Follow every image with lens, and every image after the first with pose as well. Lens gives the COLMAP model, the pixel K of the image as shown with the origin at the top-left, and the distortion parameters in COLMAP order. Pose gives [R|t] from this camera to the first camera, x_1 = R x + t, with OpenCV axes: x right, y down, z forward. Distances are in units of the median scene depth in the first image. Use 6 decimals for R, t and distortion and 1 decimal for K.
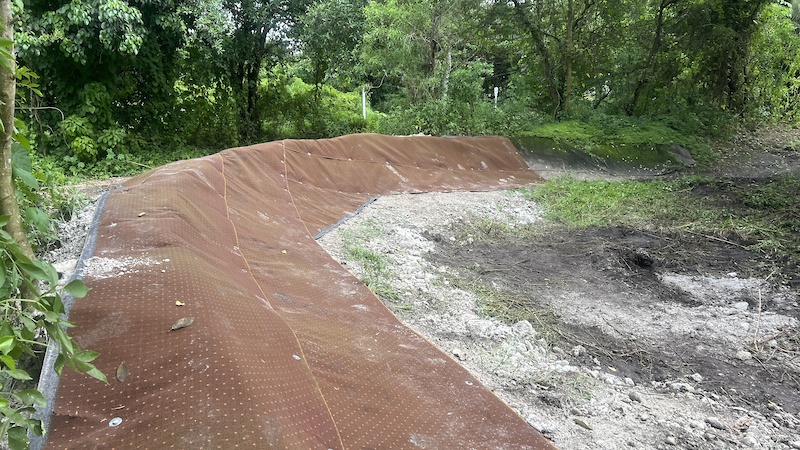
lens RADIAL K [[603.1, 0, 400.0], [0, 603.1, 225.0], [0, 0, 1]] dist [0.182527, -0.230208]
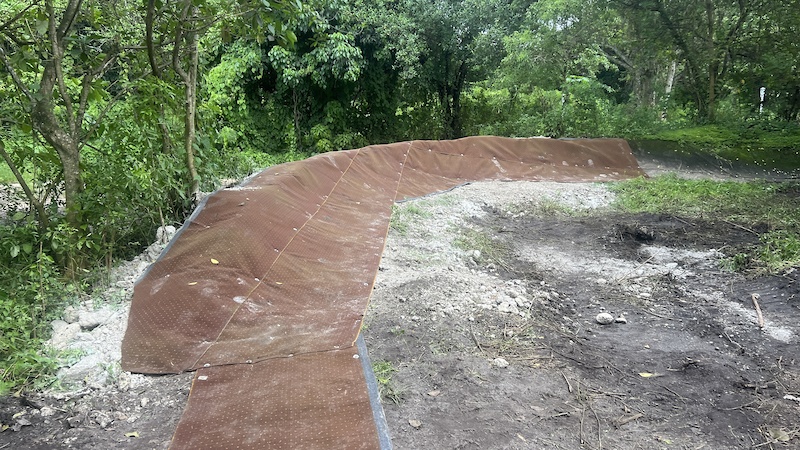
lens RADIAL K [[608.5, 0, 400.0], [0, 608.5, 225.0], [0, 0, 1]] dist [0.100558, -0.135307]
pose [[0.910307, 0.065371, -0.408740, 0.258999], [-0.068283, 0.997638, 0.007482, 0.034675], [0.408264, 0.021099, 0.912620, -0.218242]]
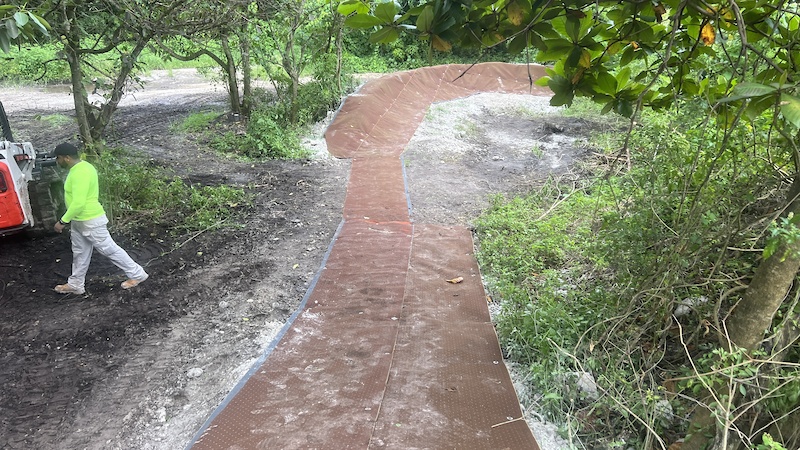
lens RADIAL K [[608.5, 0, 400.0], [0, 608.5, 225.0], [0, 0, 1]] dist [0.100558, -0.135307]
pose [[0.850179, 0.214727, -0.480717, 0.630728], [-0.130402, 0.970484, 0.202872, 0.007654], [0.510090, -0.109791, 0.853085, -0.824068]]
